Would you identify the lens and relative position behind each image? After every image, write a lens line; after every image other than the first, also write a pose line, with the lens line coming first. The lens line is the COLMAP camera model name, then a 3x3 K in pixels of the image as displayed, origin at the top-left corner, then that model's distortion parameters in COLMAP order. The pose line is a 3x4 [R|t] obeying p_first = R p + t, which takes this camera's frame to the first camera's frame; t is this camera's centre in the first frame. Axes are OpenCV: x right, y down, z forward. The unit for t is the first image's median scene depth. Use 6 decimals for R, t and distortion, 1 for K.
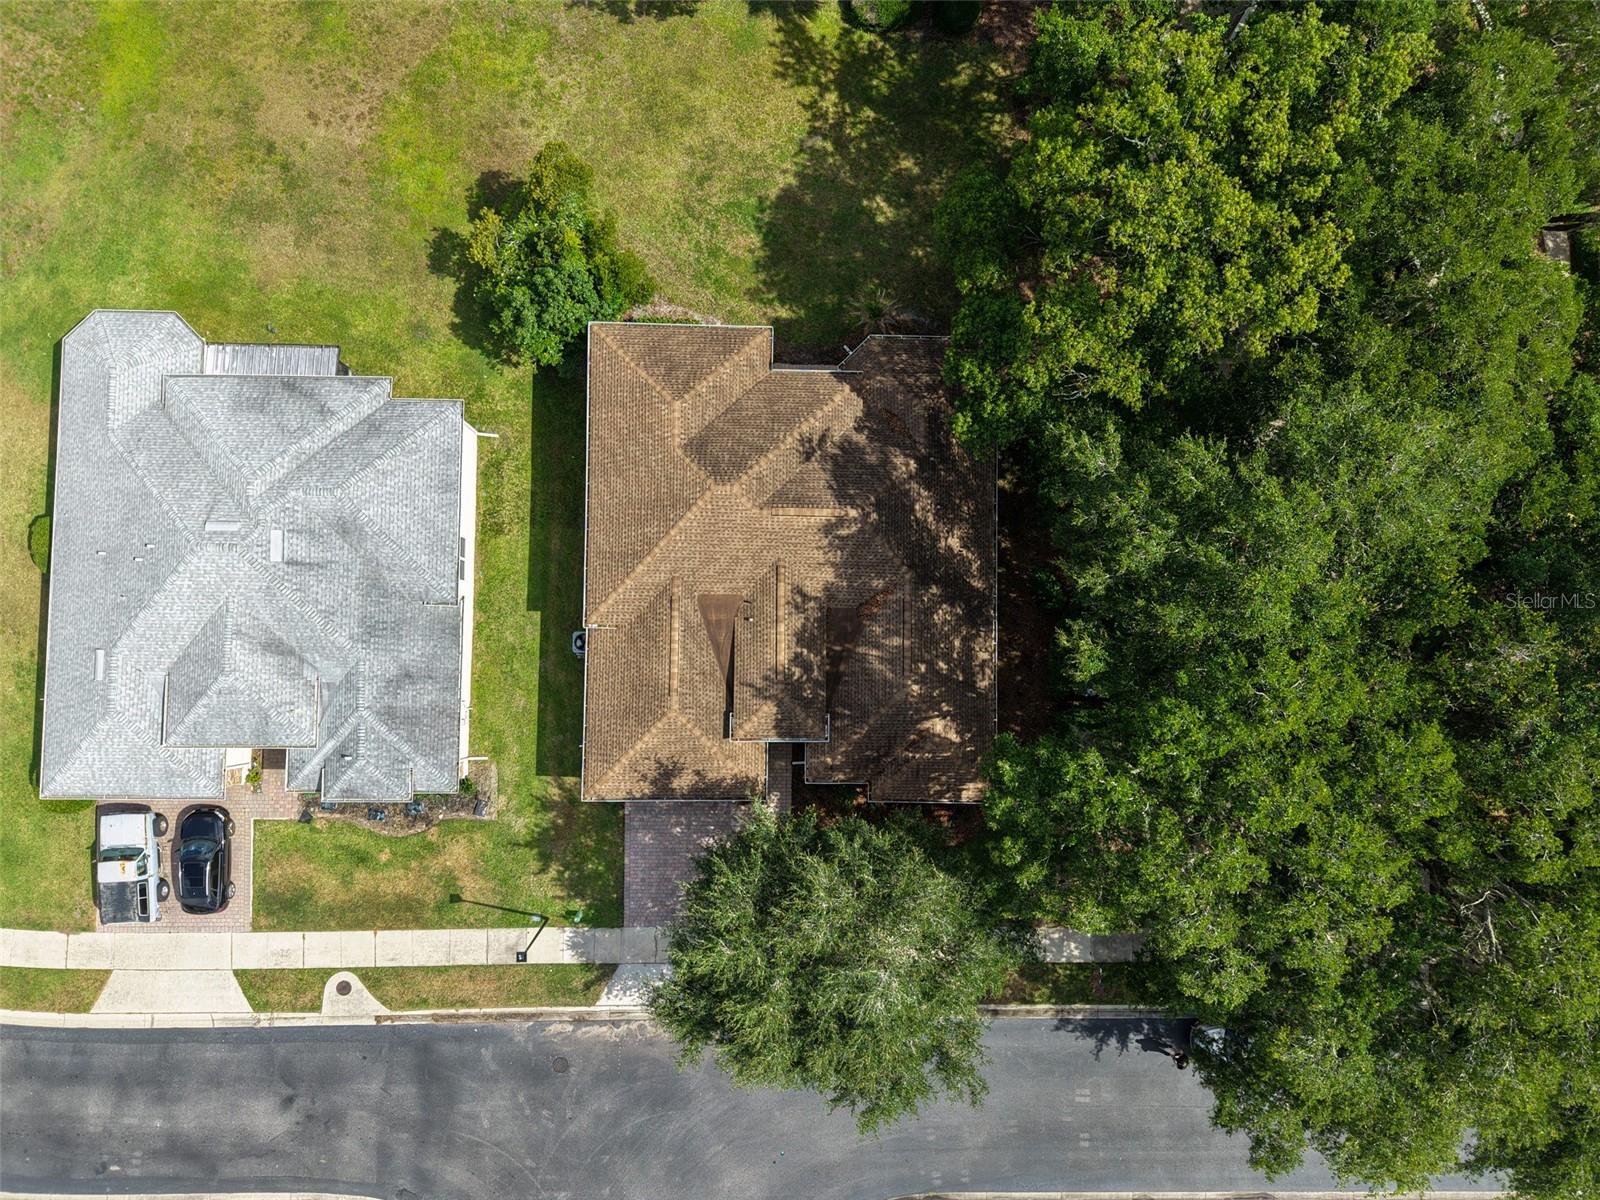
lens RADIAL K [[1080.3, 0, 802.6], [0, 1080.3, 612.2], [0, 0, 1]] dist [0.005973, -0.002592]
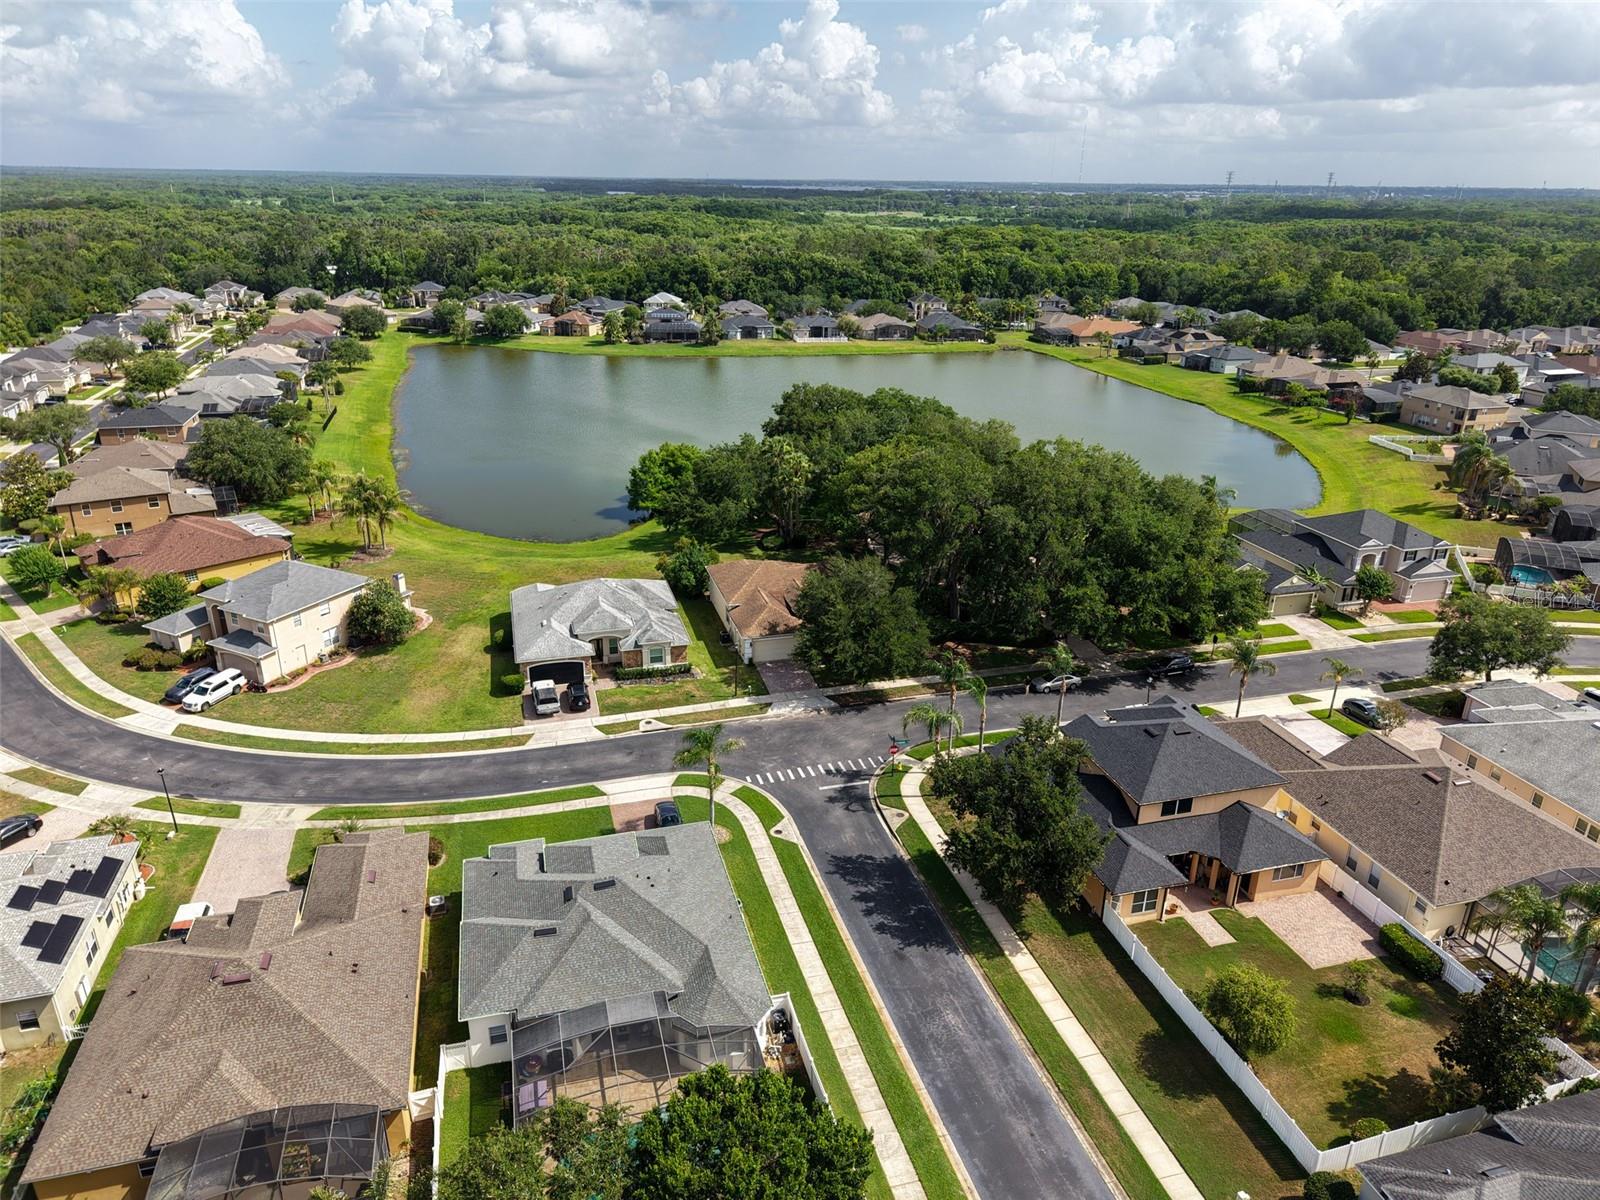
lens RADIAL K [[1089.0, 0, 809.3], [0, 1089.0, 596.0], [0, 0, 1]] dist [0.046434, -0.096031]
pose [[0.960042, -0.119165, 0.253218, -0.627319], [0.279855, 0.411650, -0.867310, 2.150089], [-0.000884, 0.903518, 0.428550, -0.118159]]
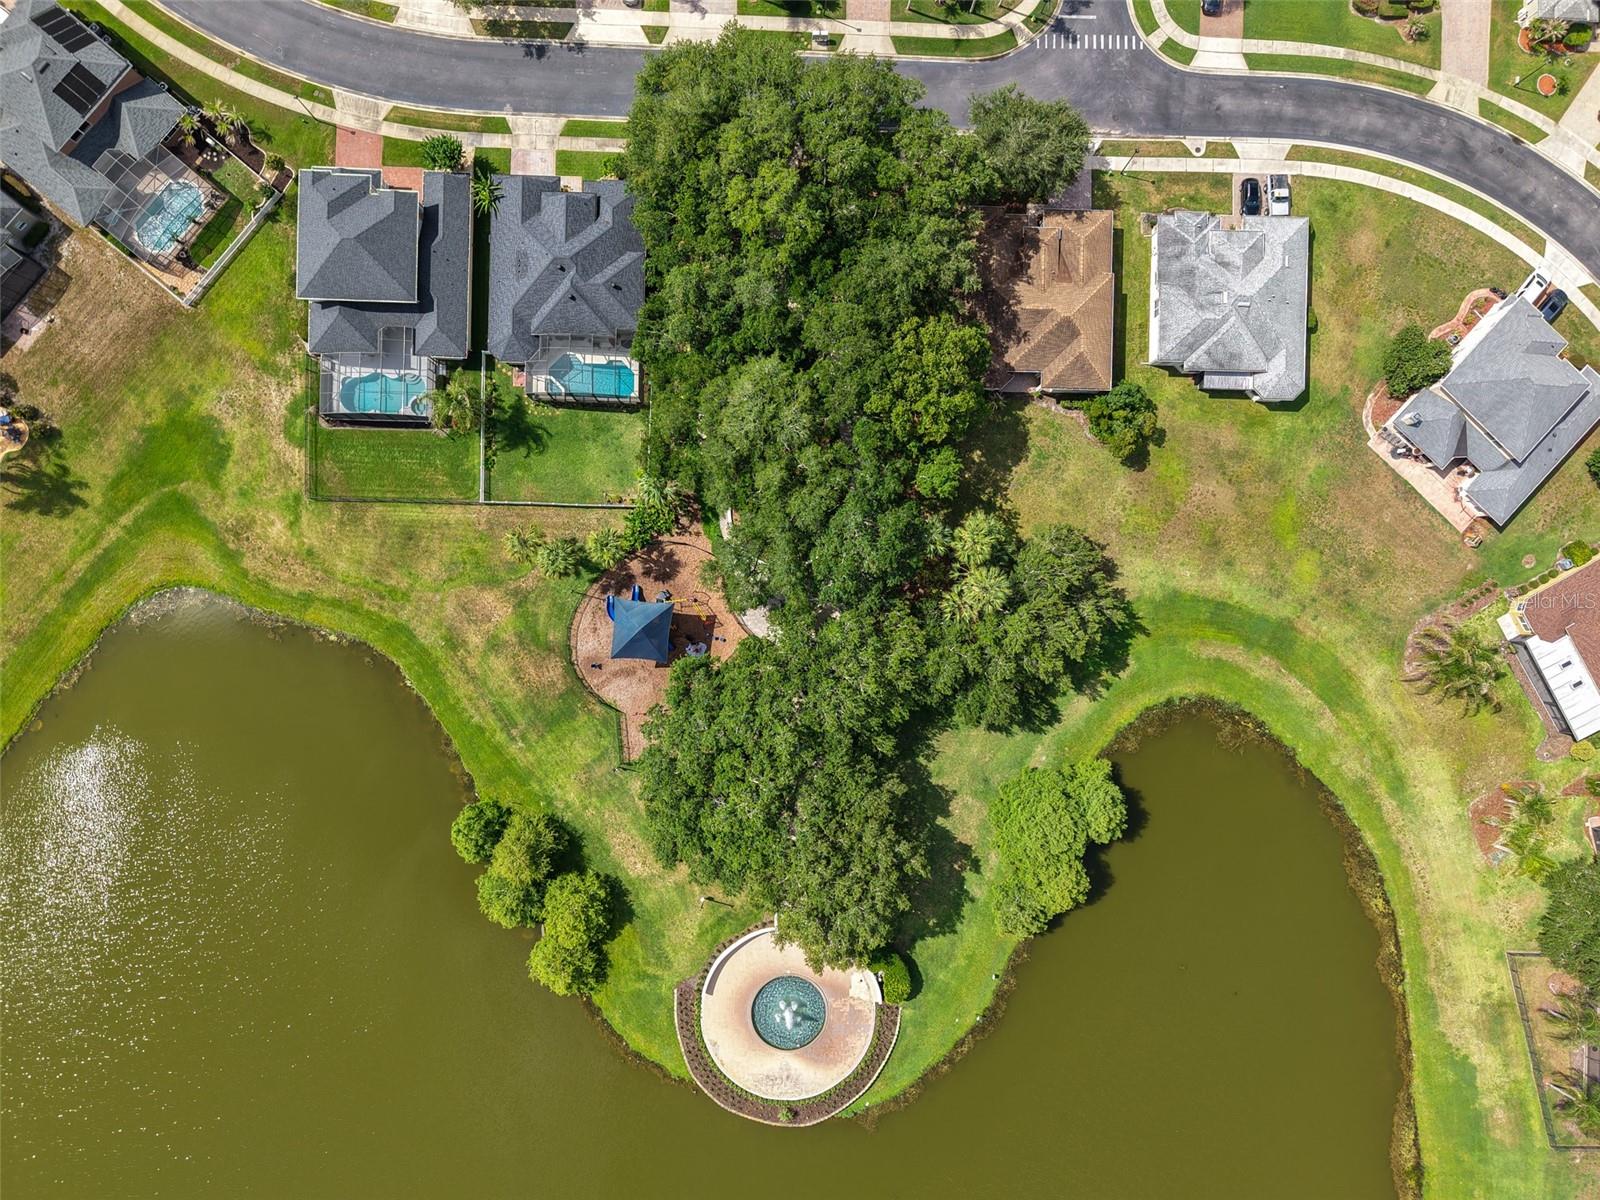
lens RADIAL K [[1080.3, 0, 802.6], [0, 1080.3, 612.2], [0, 0, 1]] dist [0.005973, -0.002592]
pose [[-0.997389, -0.019818, -0.069440, 0.680936], [0.014641, -0.997129, 0.074287, -0.966131], [-0.070712, 0.073076, 0.994816, -1.434897]]
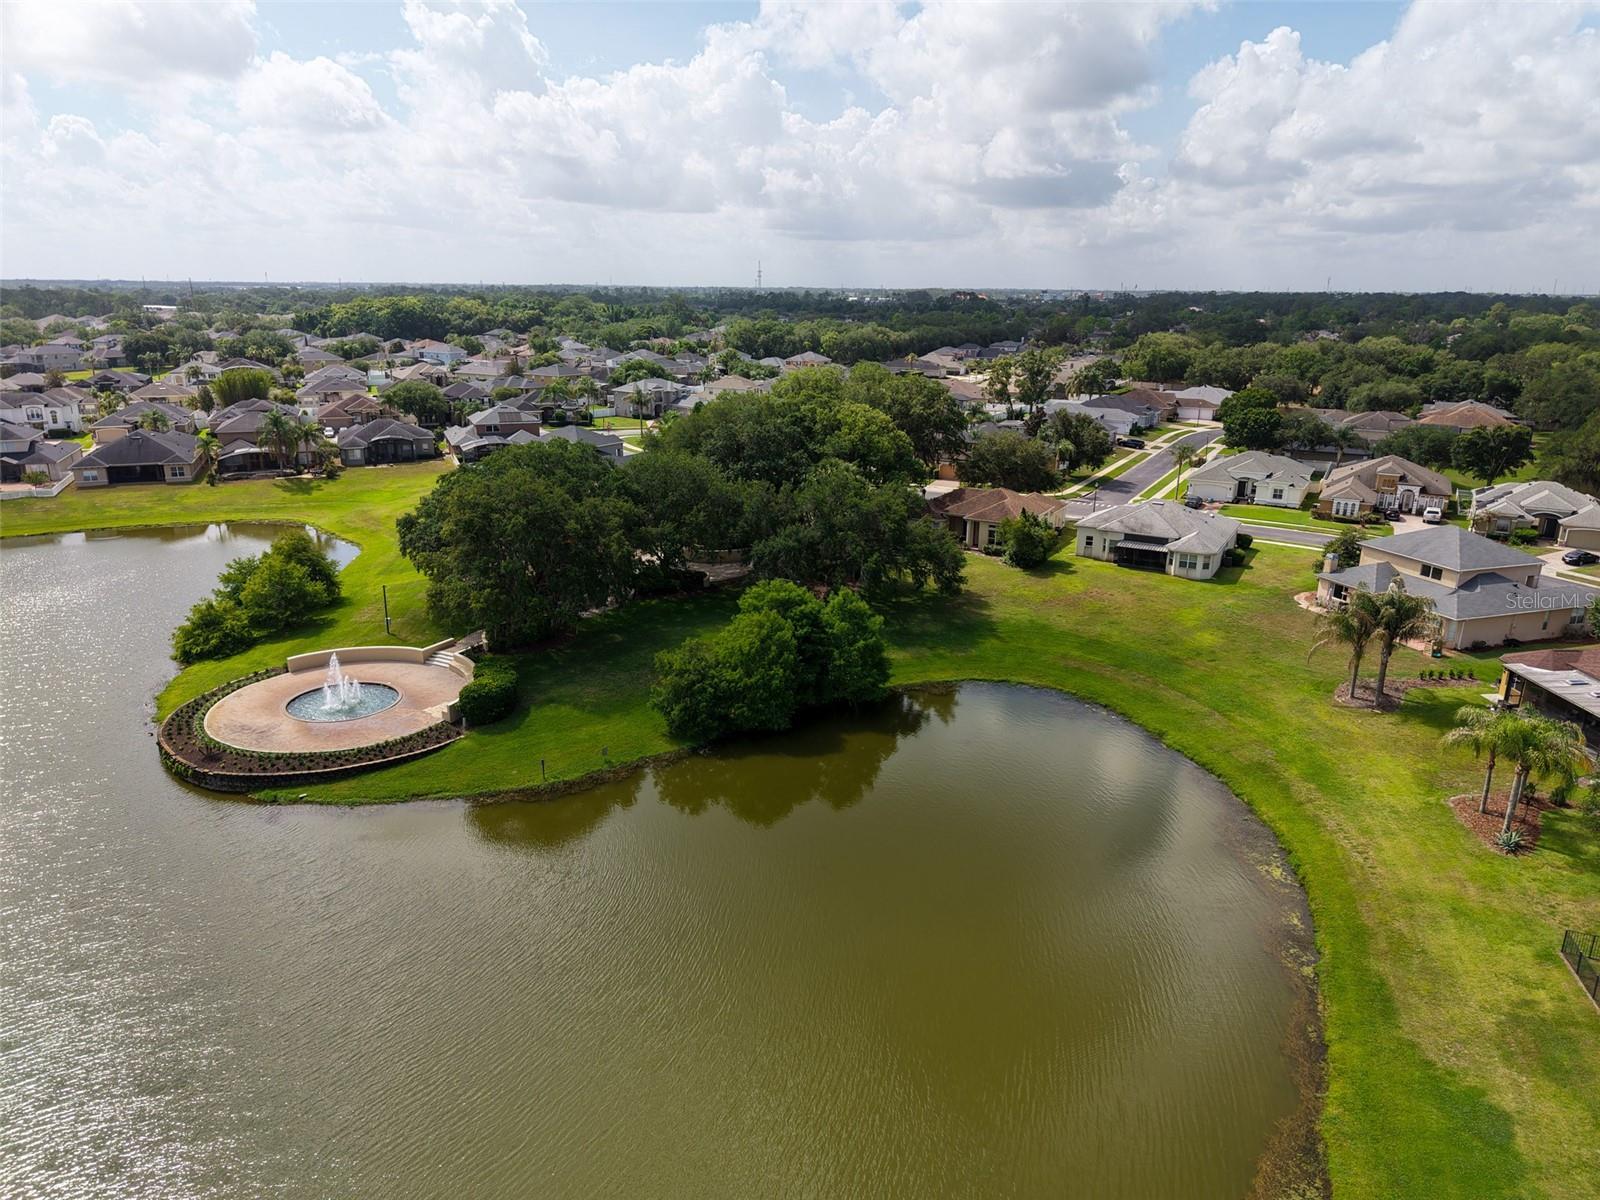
lens RADIAL K [[1080.3, 0, 802.6], [0, 1080.3, 612.2], [0, 0, 1]] dist [0.005973, -0.002592]
pose [[-0.871301, -0.181901, 0.455792, -0.988629], [0.484593, -0.172259, 0.857611, -2.923057], [-0.077487, 0.968111, 0.238237, 0.564763]]
